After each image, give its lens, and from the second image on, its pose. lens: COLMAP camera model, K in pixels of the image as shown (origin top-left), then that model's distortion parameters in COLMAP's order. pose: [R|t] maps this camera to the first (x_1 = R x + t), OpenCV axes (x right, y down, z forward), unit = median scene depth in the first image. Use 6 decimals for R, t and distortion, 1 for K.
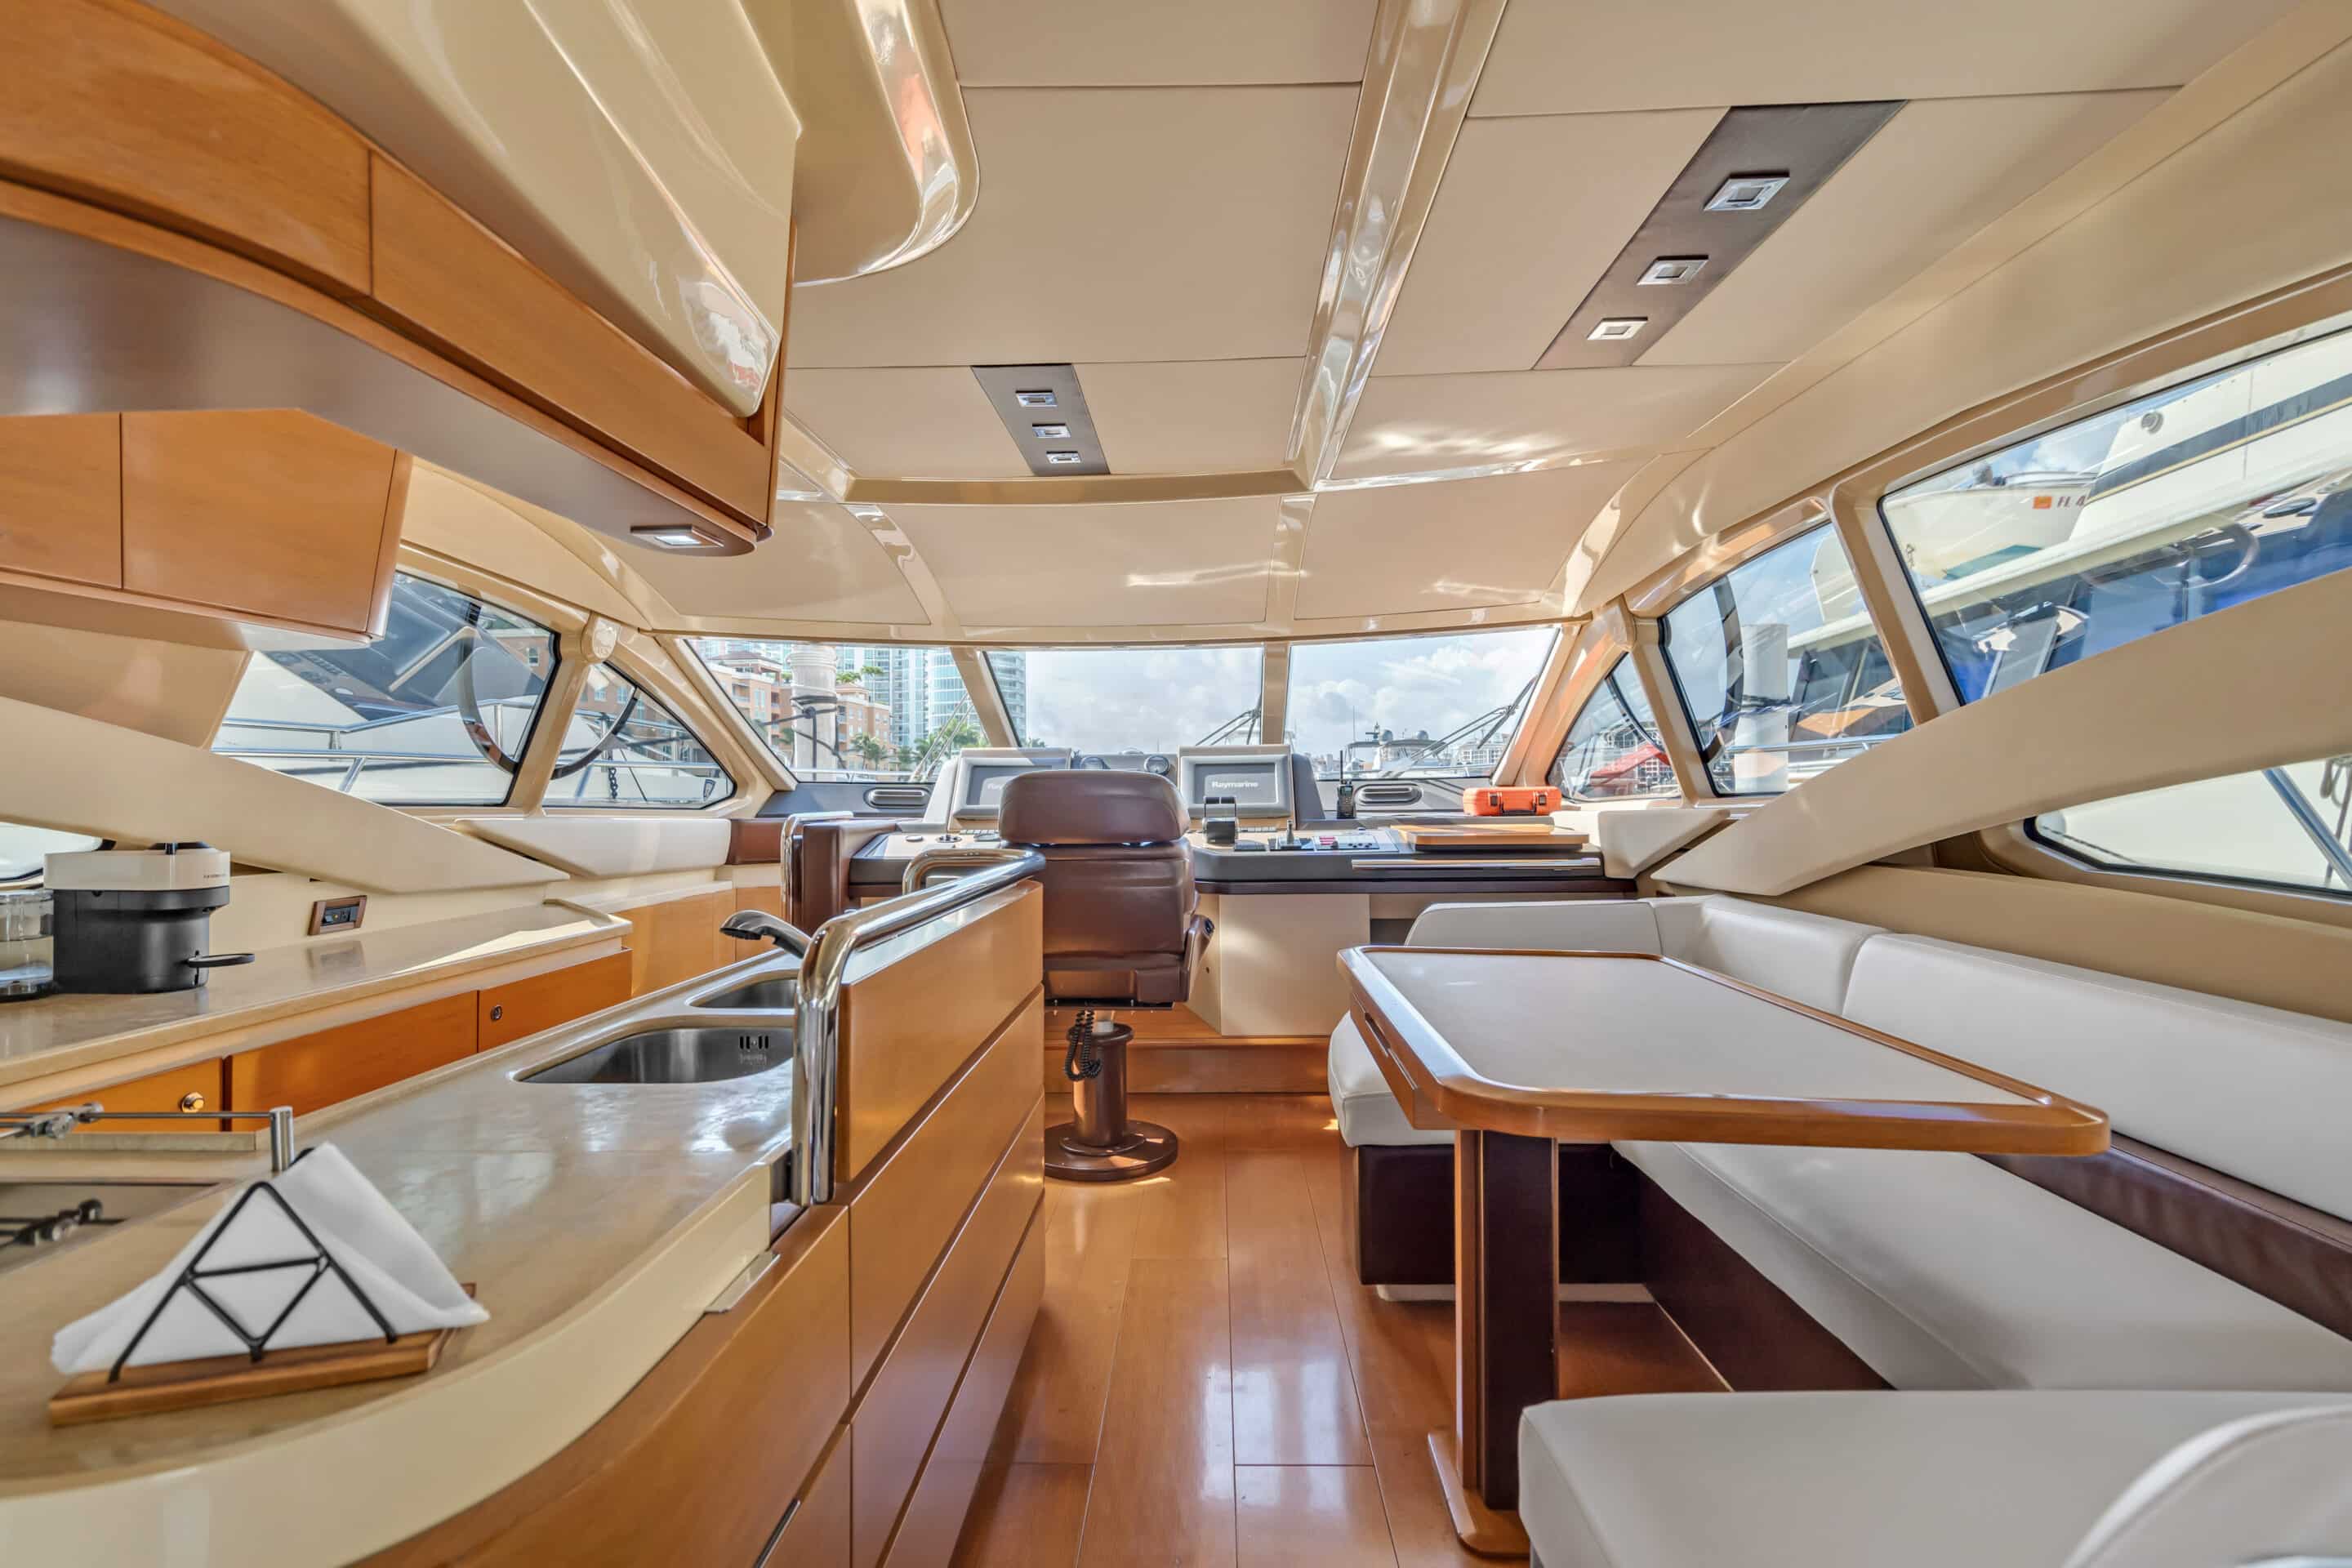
lens RADIAL K [[1132.5, 0, 1170.6], [0, 1132.5, 783.9], [0, 0, 1]] dist [-0.001082, -0.000610]
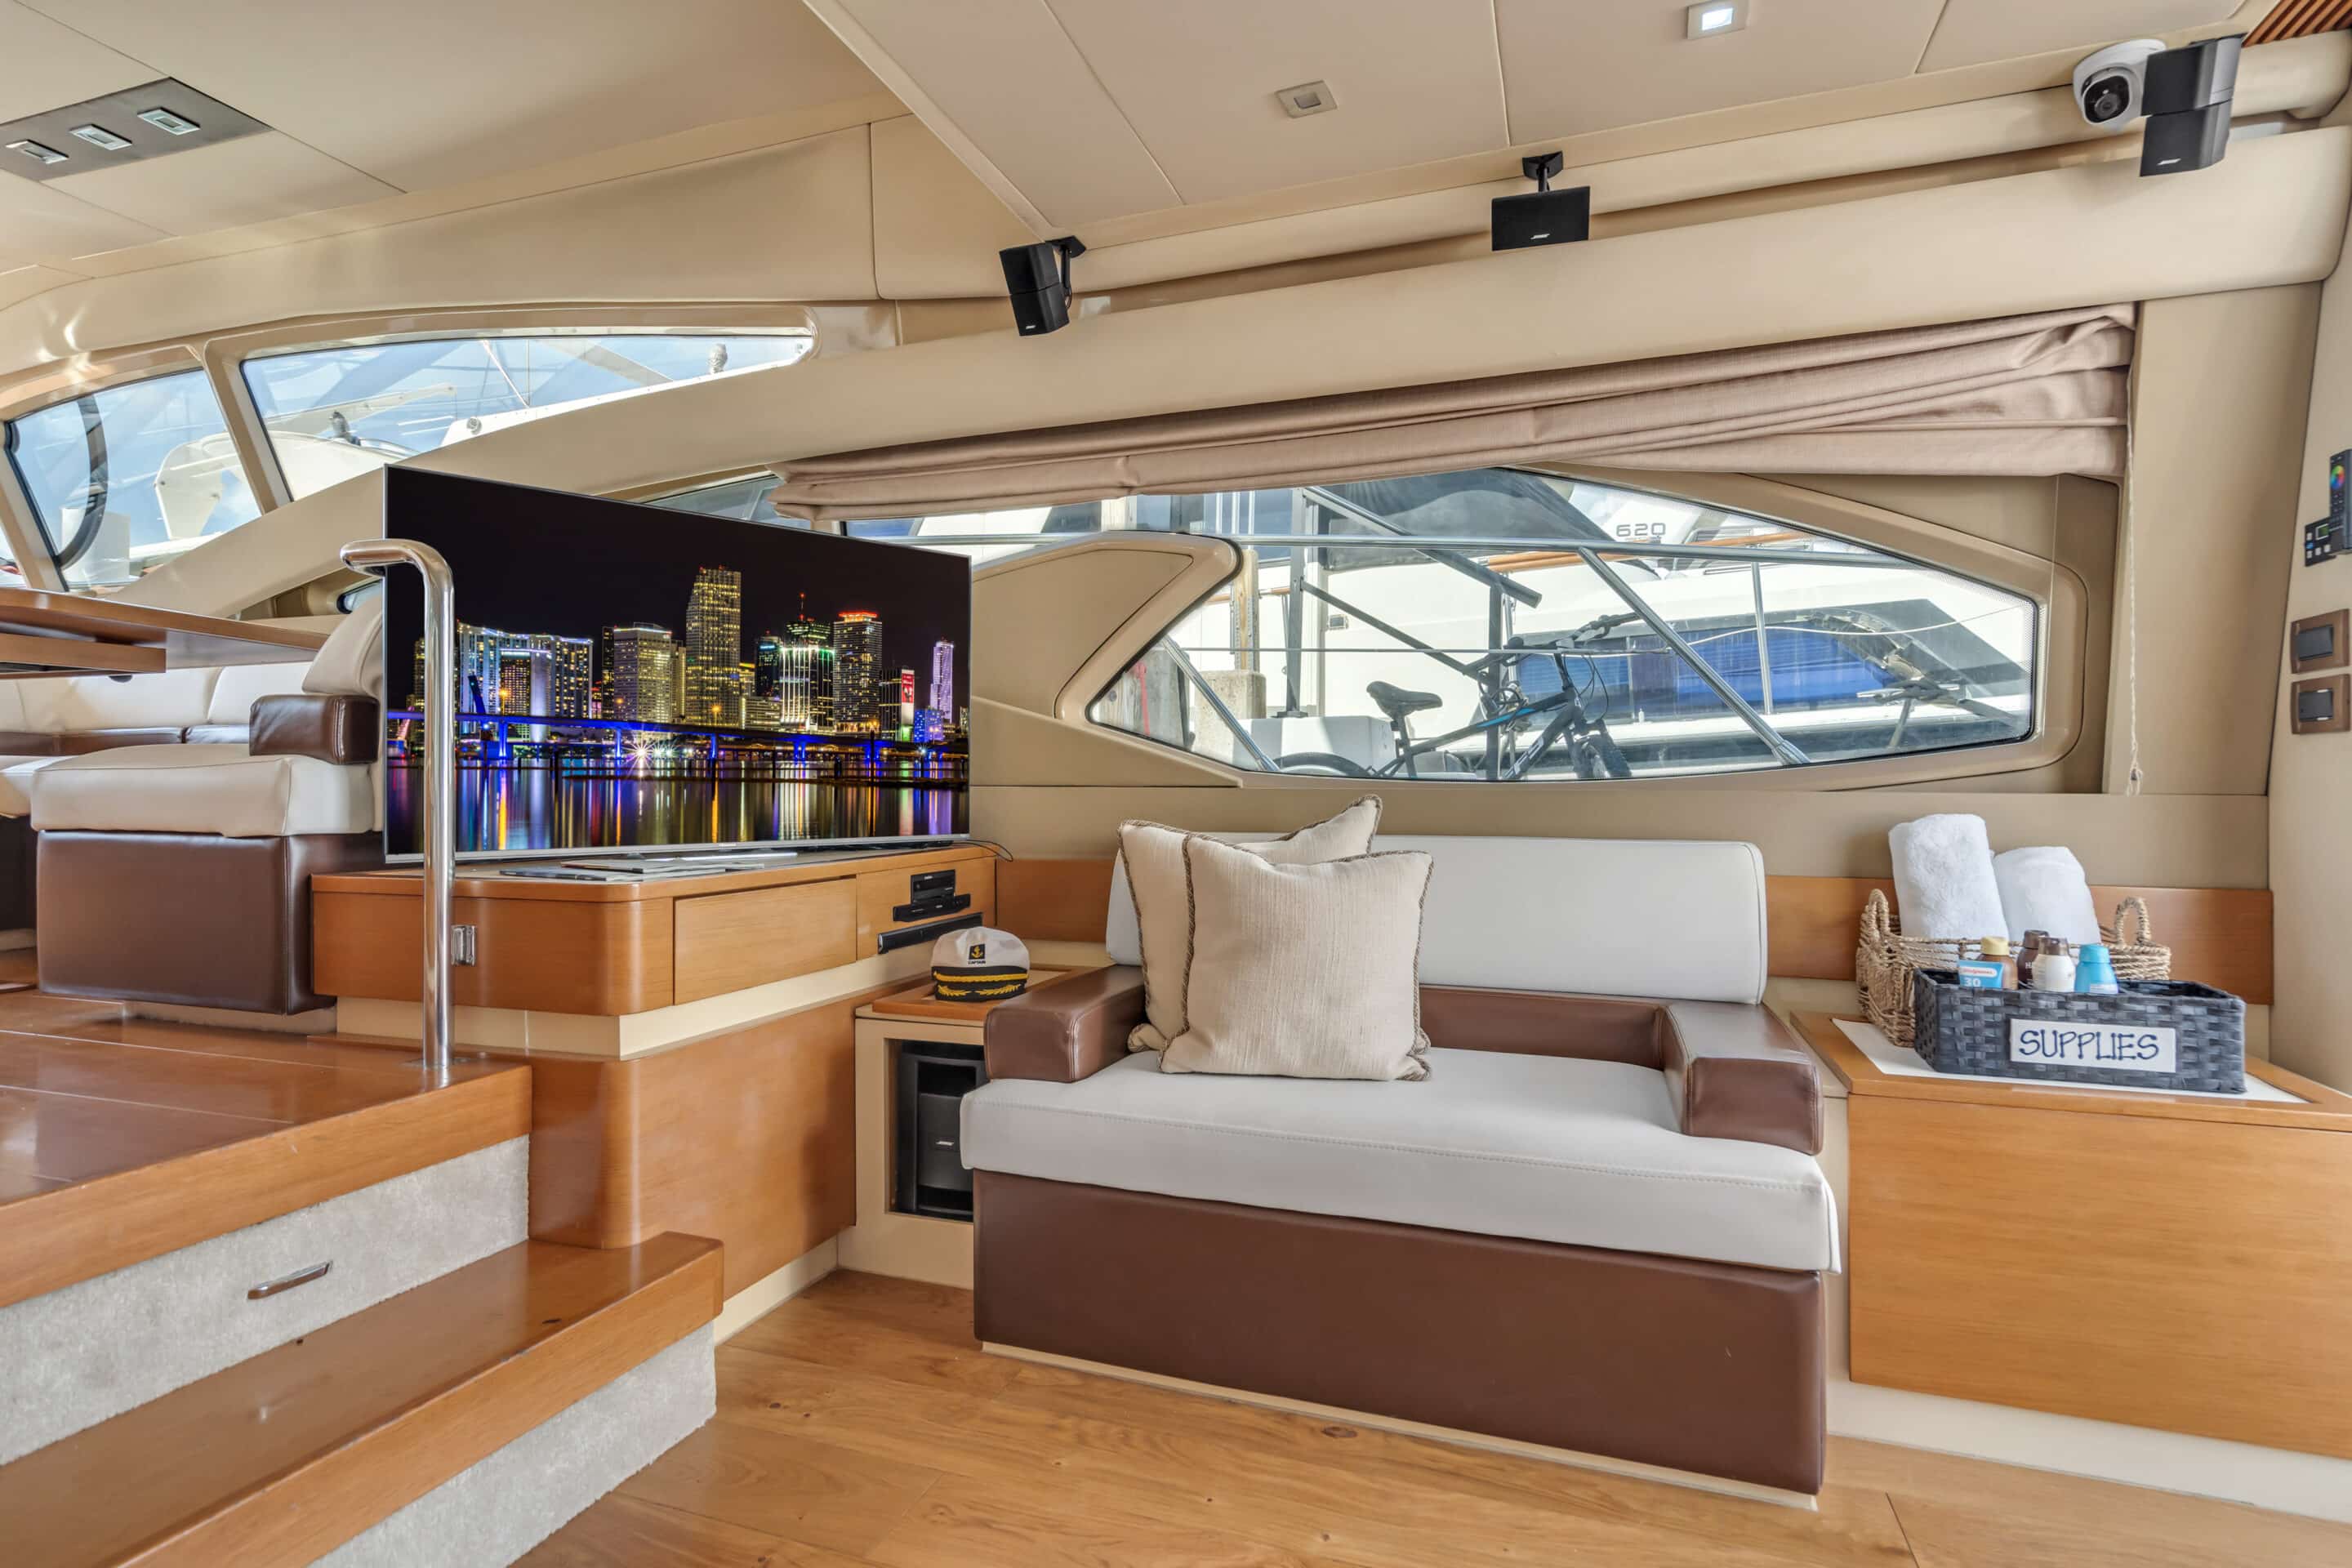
lens RADIAL K [[1132.5, 0, 1174.1], [0, 1132.5, 785.8], [0, 0, 1]] dist [-0.001082, -0.000610]
pose [[0.304031, 0.002606, 0.952658, -0.295396], [-0.029616, 0.999539, 0.006717, 0.188926], [-0.952202, -0.030256, 0.303968, -0.450291]]
